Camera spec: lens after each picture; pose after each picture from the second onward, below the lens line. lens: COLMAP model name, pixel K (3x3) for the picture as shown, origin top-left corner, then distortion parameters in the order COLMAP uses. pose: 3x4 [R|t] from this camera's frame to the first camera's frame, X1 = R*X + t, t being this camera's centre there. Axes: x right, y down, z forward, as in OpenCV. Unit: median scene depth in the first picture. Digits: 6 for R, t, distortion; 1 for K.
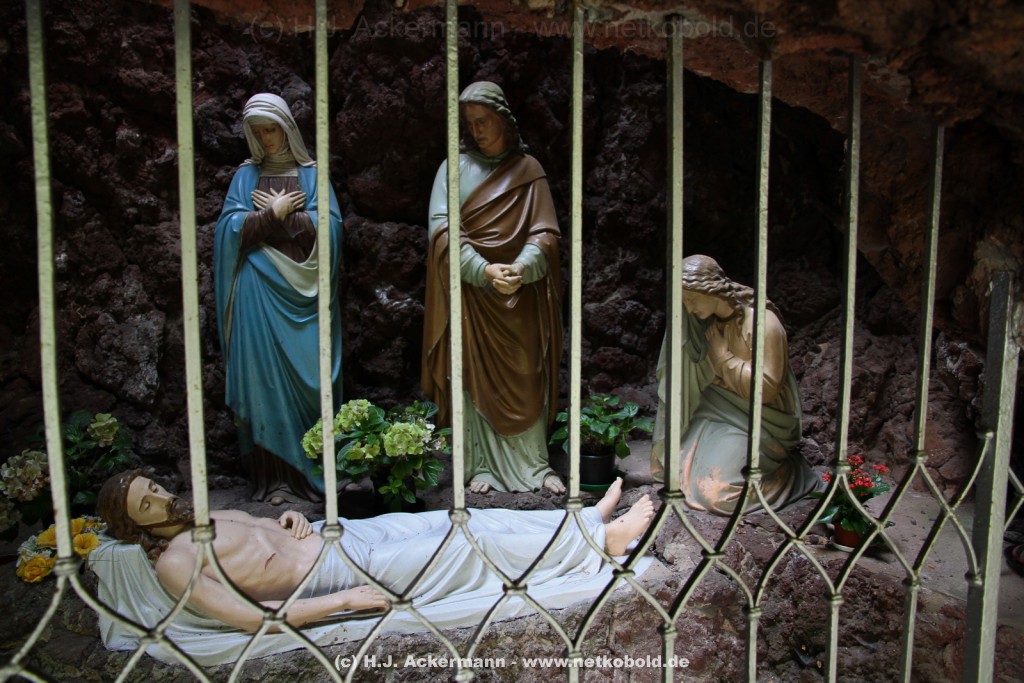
lens RADIAL K [[711.1, 0, 505.5], [0, 711.1, 333.1], [0, 0, 1]] dist [-0.115411, 0.085408]
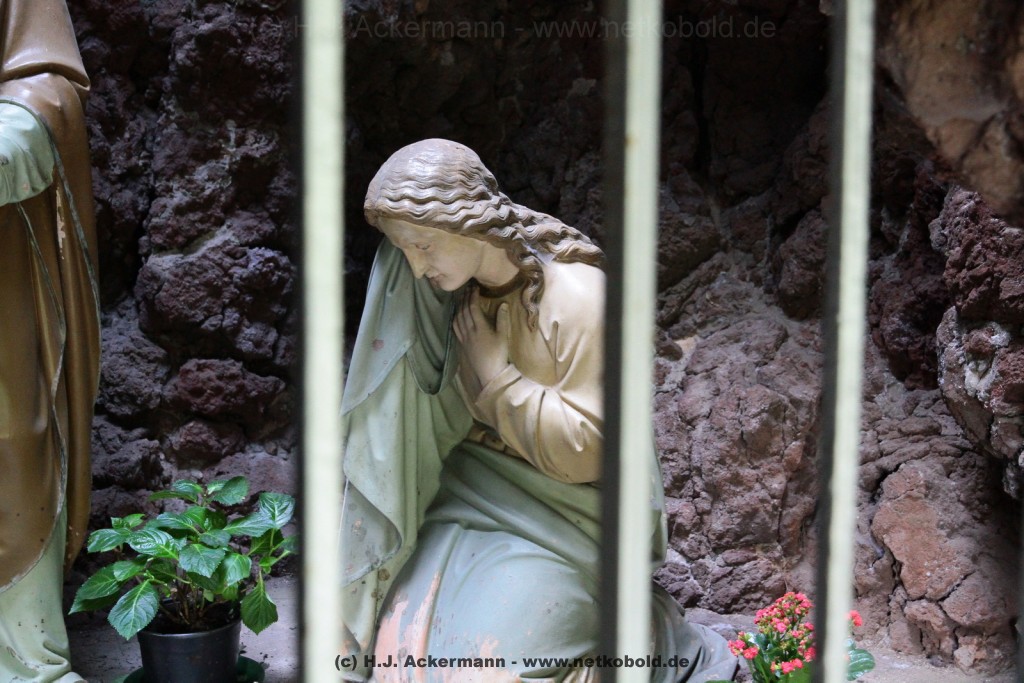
lens RADIAL K [[1543.0, 0, 508.8], [0, 1543.0, 334.9], [0, 0, 1]] dist [0.128978, 0.000000]
pose [[0.936369, -0.024679, 0.350148, -0.011643], [0.020919, 0.999676, 0.014517, -0.005828], [-0.350392, -0.006268, 0.936582, 0.105328]]
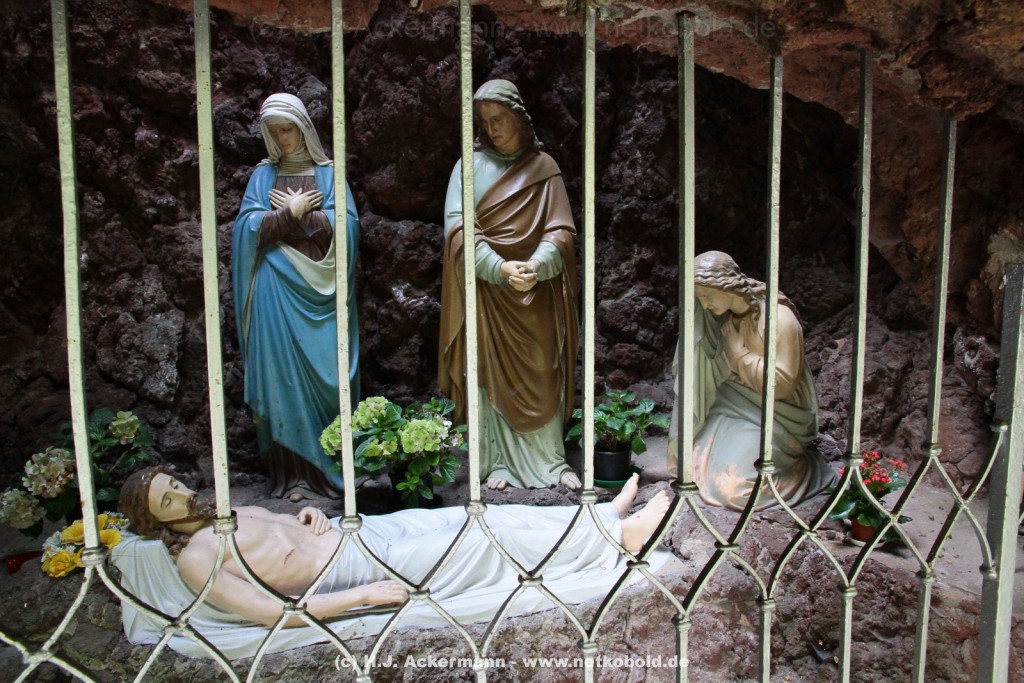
lens RADIAL K [[711.1, 0, 510.8], [0, 711.1, 333.7], [0, 0, 1]] dist [-0.115411, 0.085408]
pose [[0.999861, -0.004805, -0.015945, 0.000792], [0.004867, 0.999981, 0.003883, 0.001137], [0.015926, -0.003960, 0.999865, -0.004273]]
